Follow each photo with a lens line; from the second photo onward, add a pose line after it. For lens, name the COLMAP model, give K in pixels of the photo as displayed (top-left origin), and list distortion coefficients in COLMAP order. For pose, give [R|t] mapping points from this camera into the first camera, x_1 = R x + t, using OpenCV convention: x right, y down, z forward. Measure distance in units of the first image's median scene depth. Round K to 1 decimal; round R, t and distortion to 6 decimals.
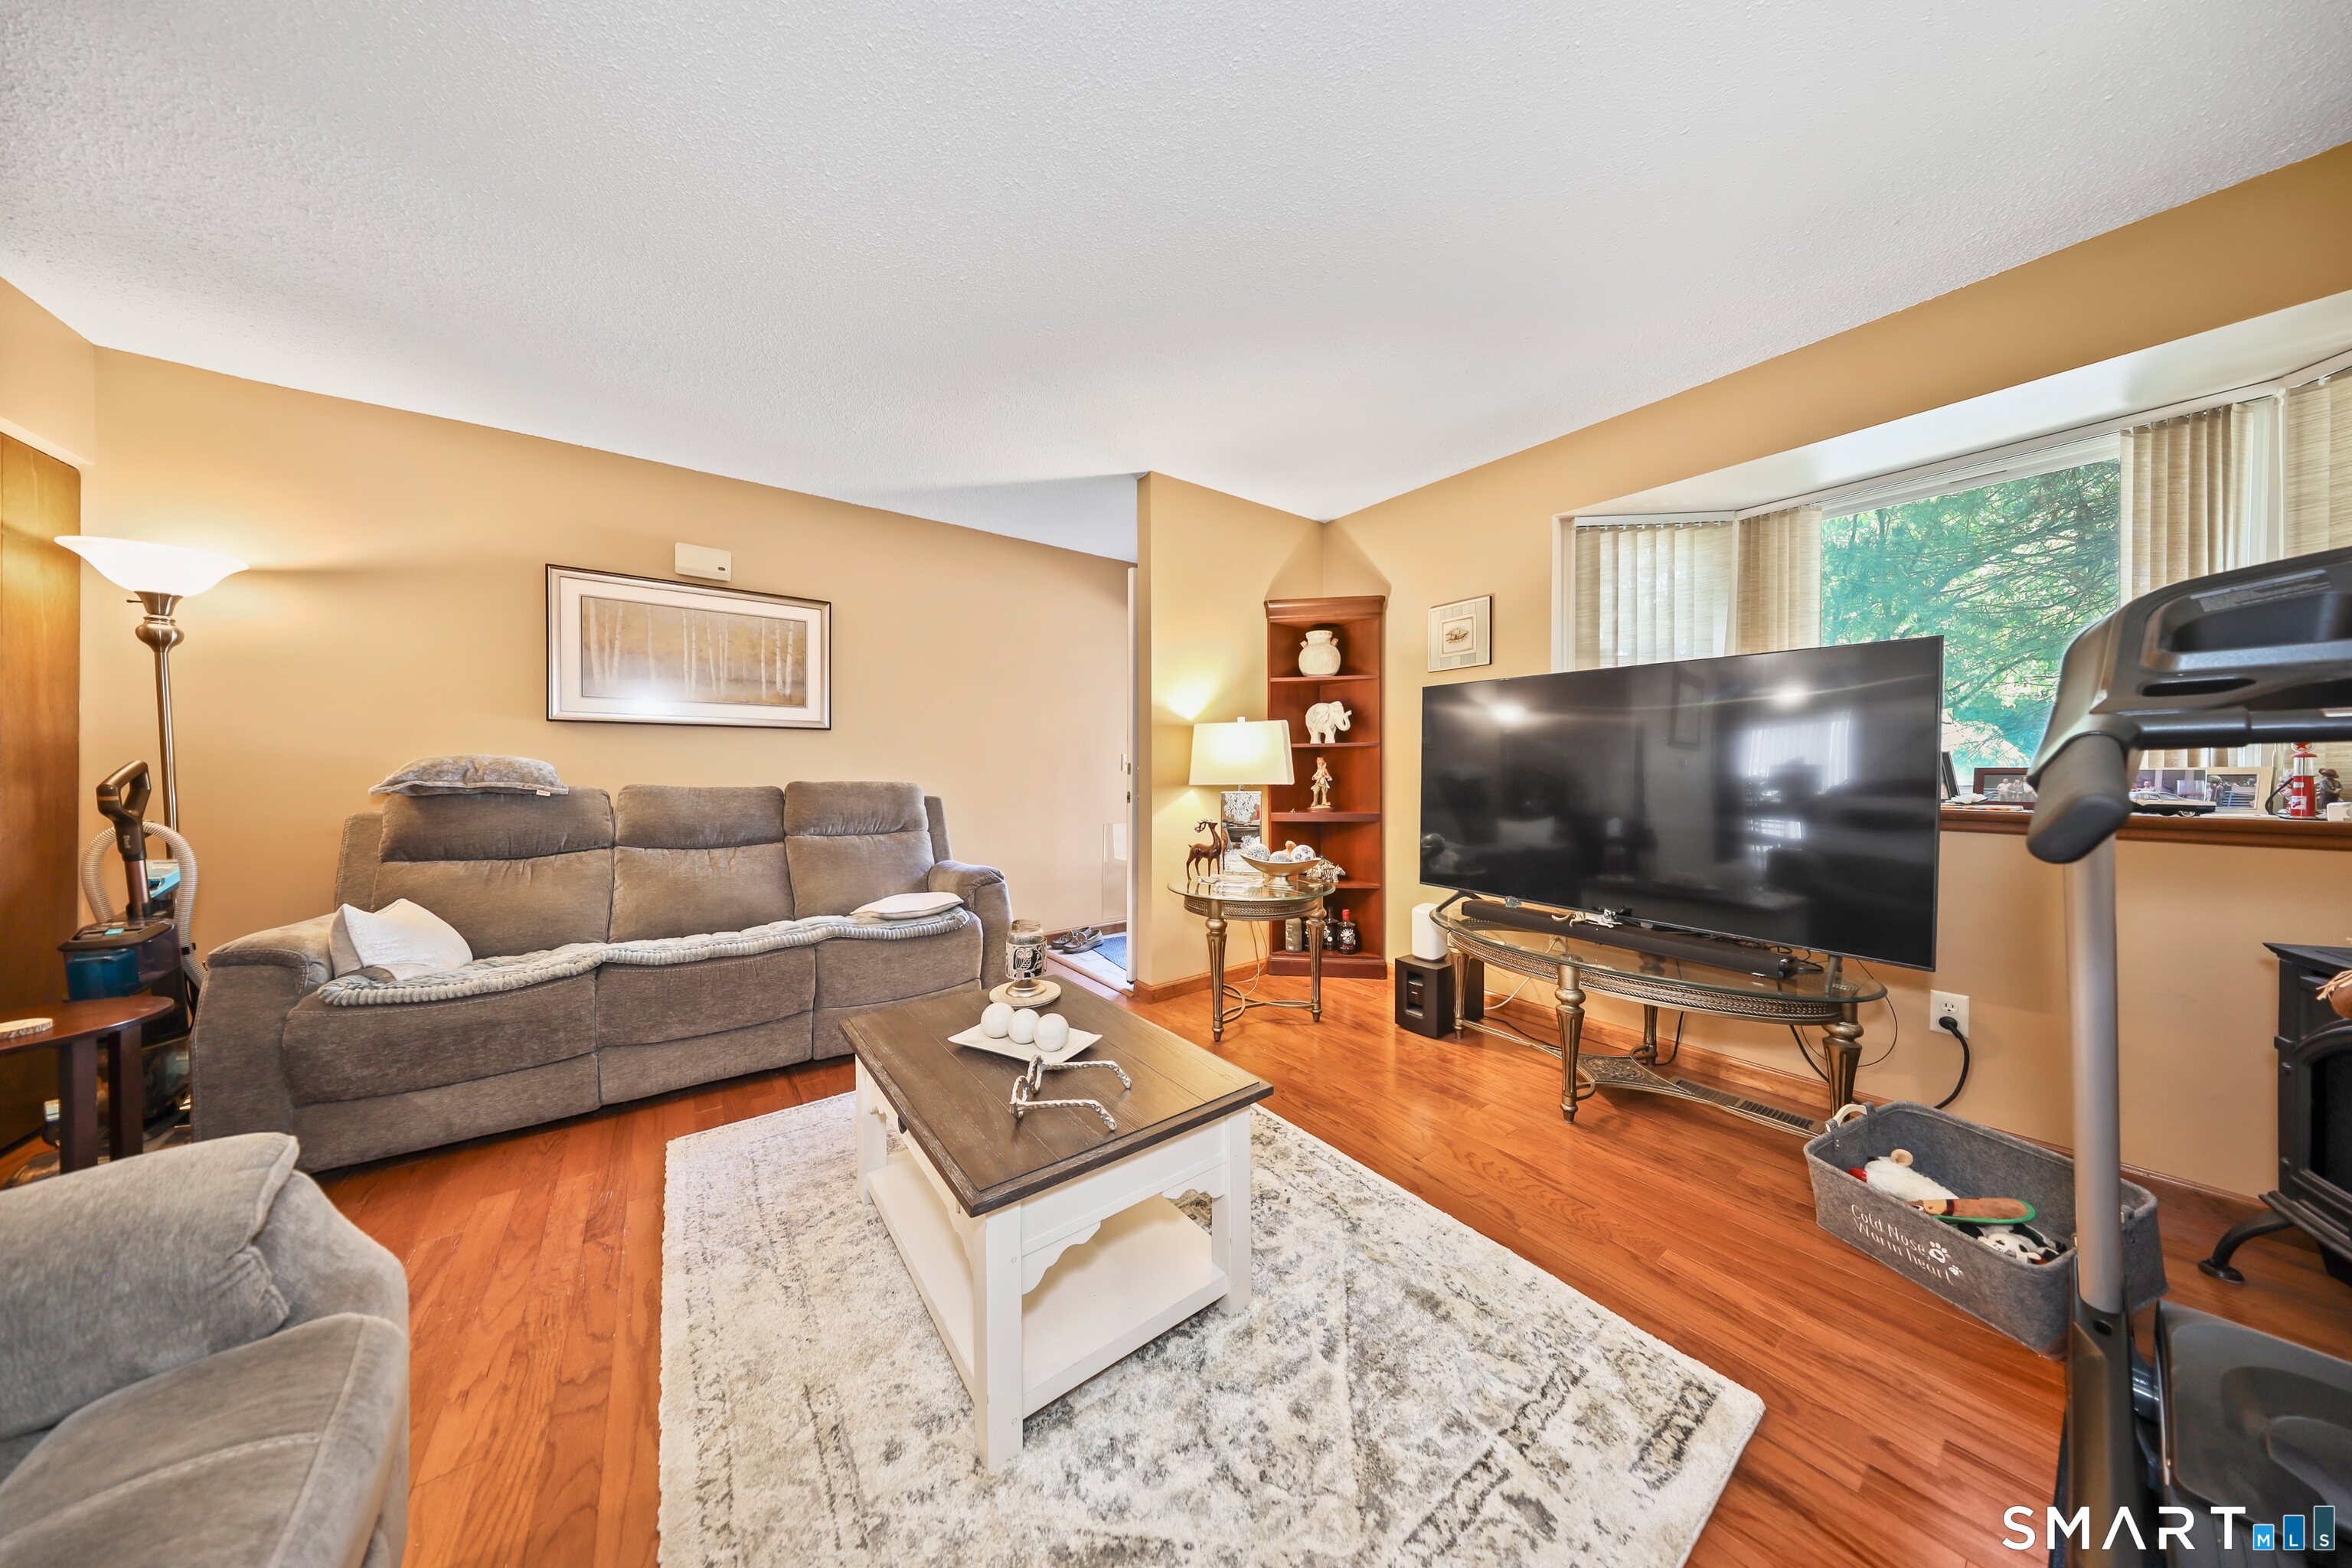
lens RADIAL K [[675.4, 0, 1166.8], [0, 675.4, 772.8], [0, 0, 1]] dist [0.000115, 0.000000]
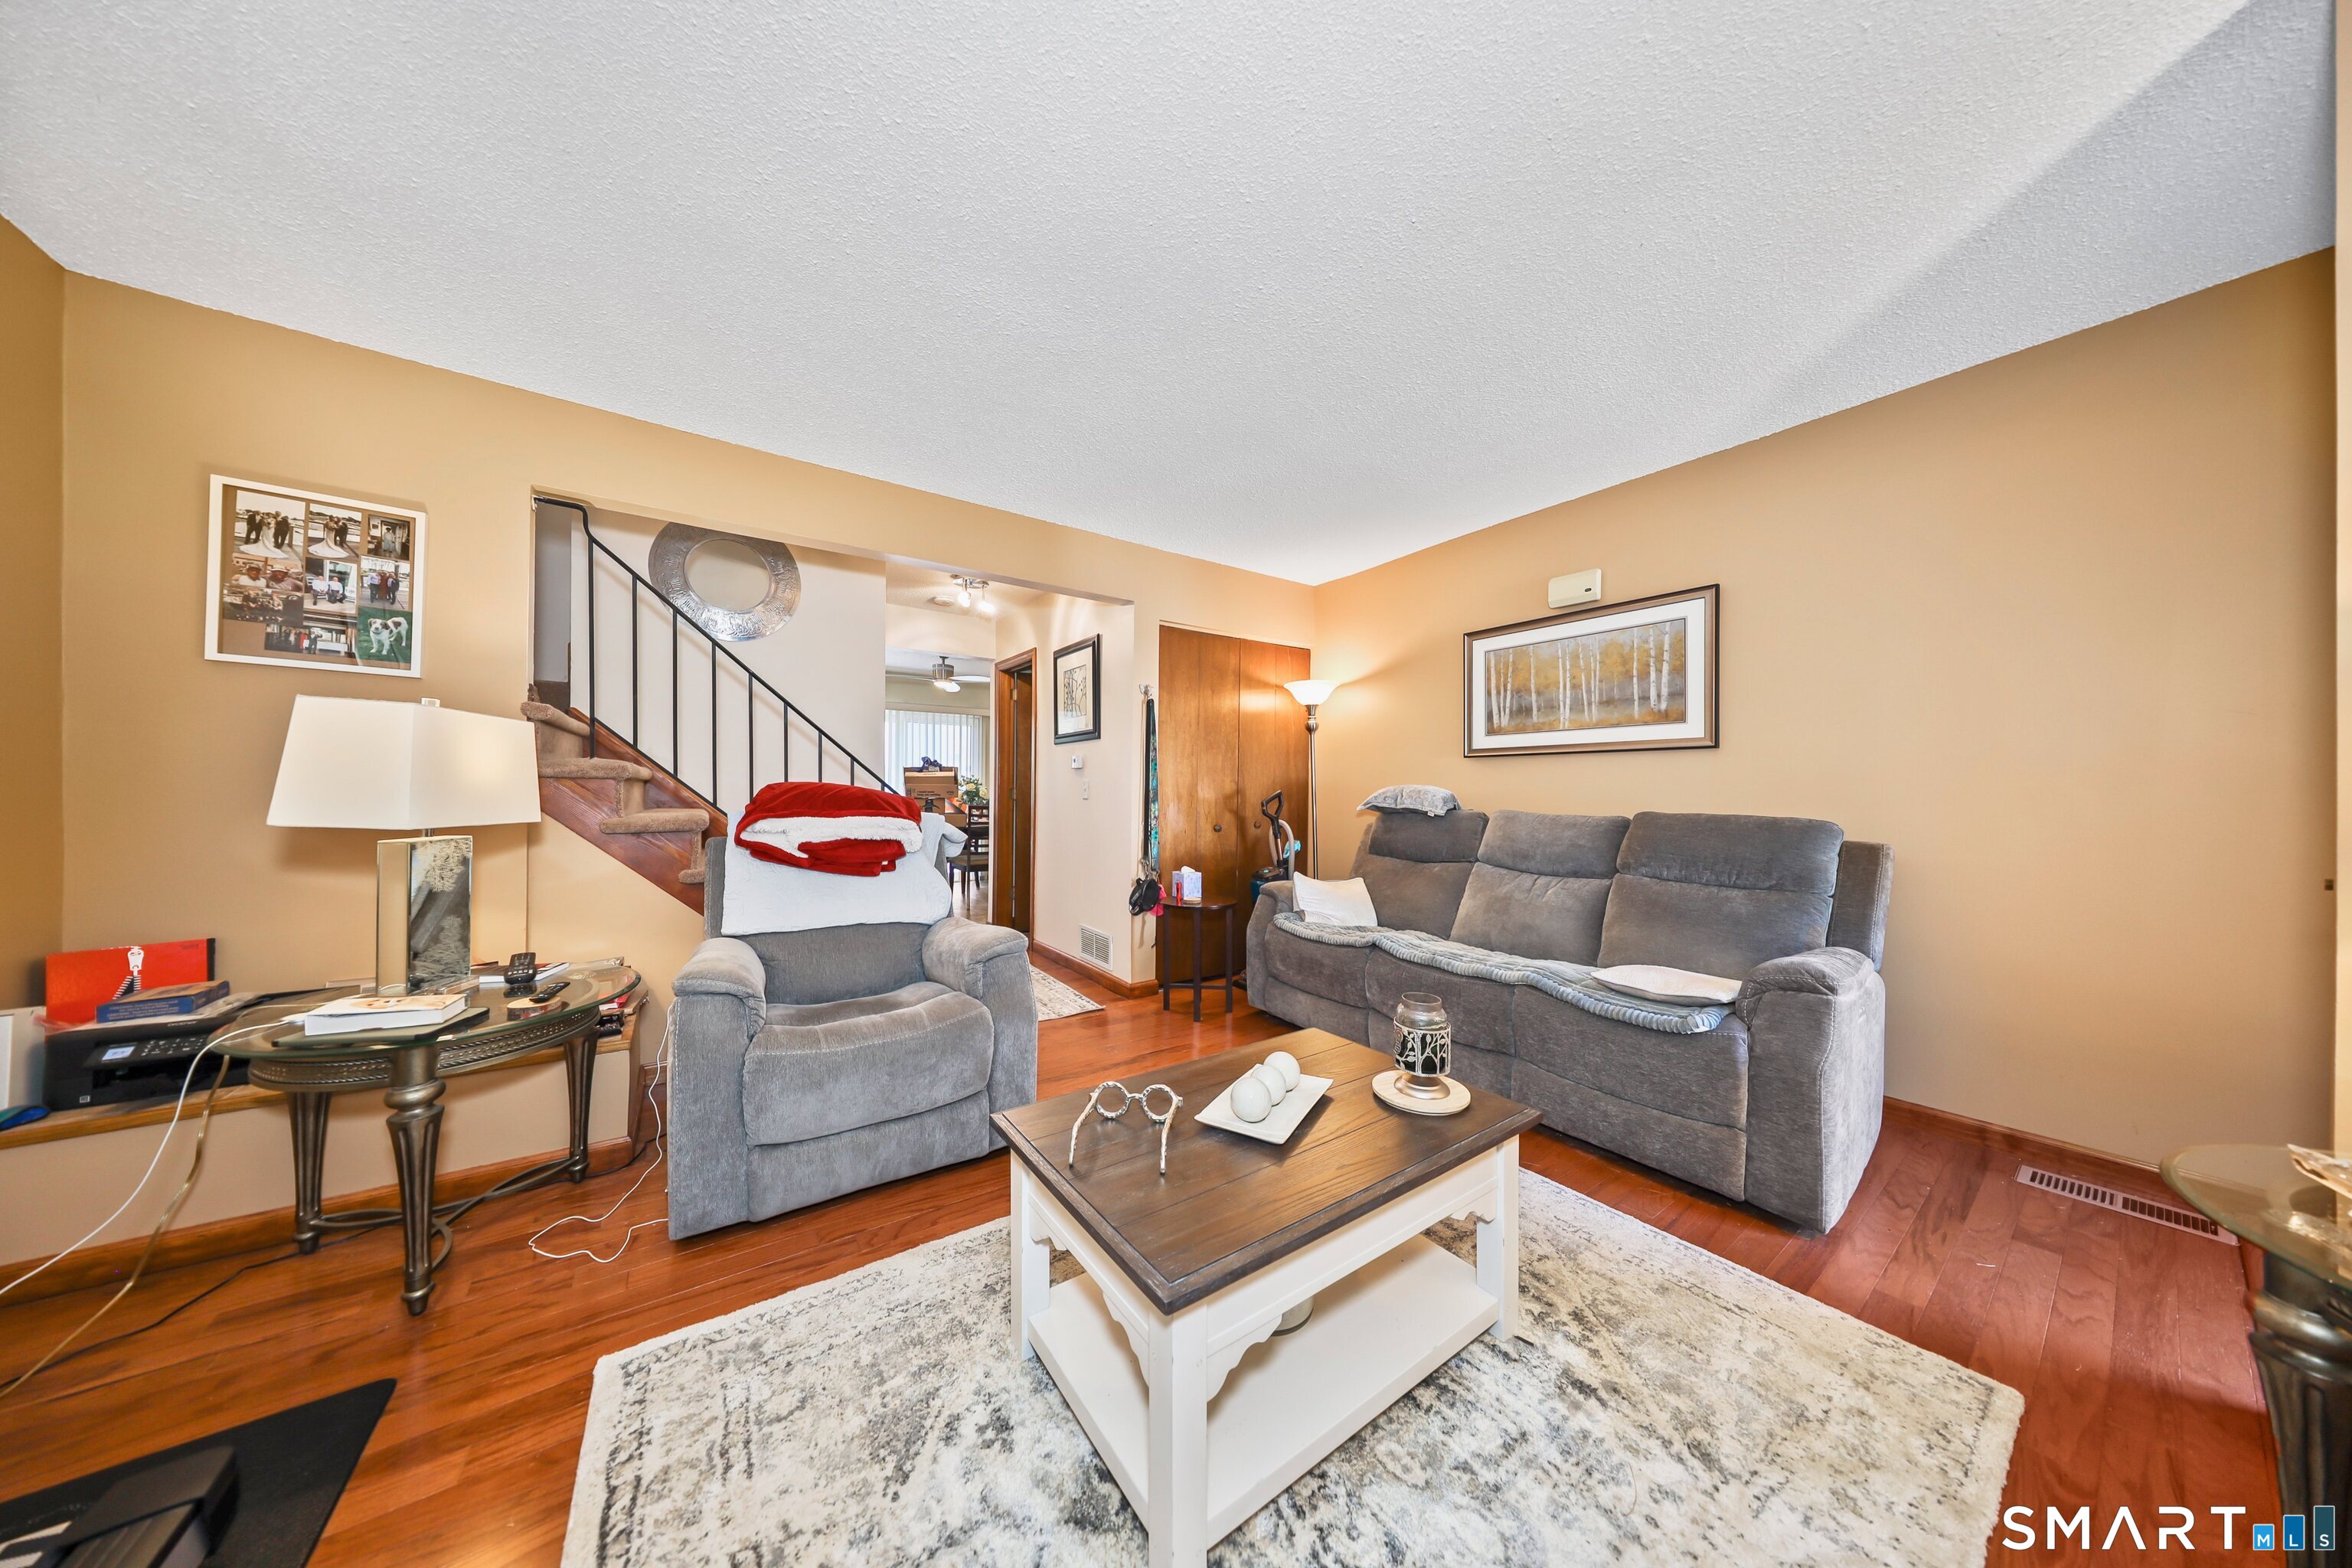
lens RADIAL K [[684.9, 0, 1173.5], [0, 684.9, 792.7], [0, 0, 1]] dist [0.000182, 0.000012]
pose [[-0.022900, 0.002859, -0.999734, 0.361463], [-0.010446, 0.999941, 0.003098, -0.008658], [0.999683, 0.010515, -0.022869, 0.462093]]
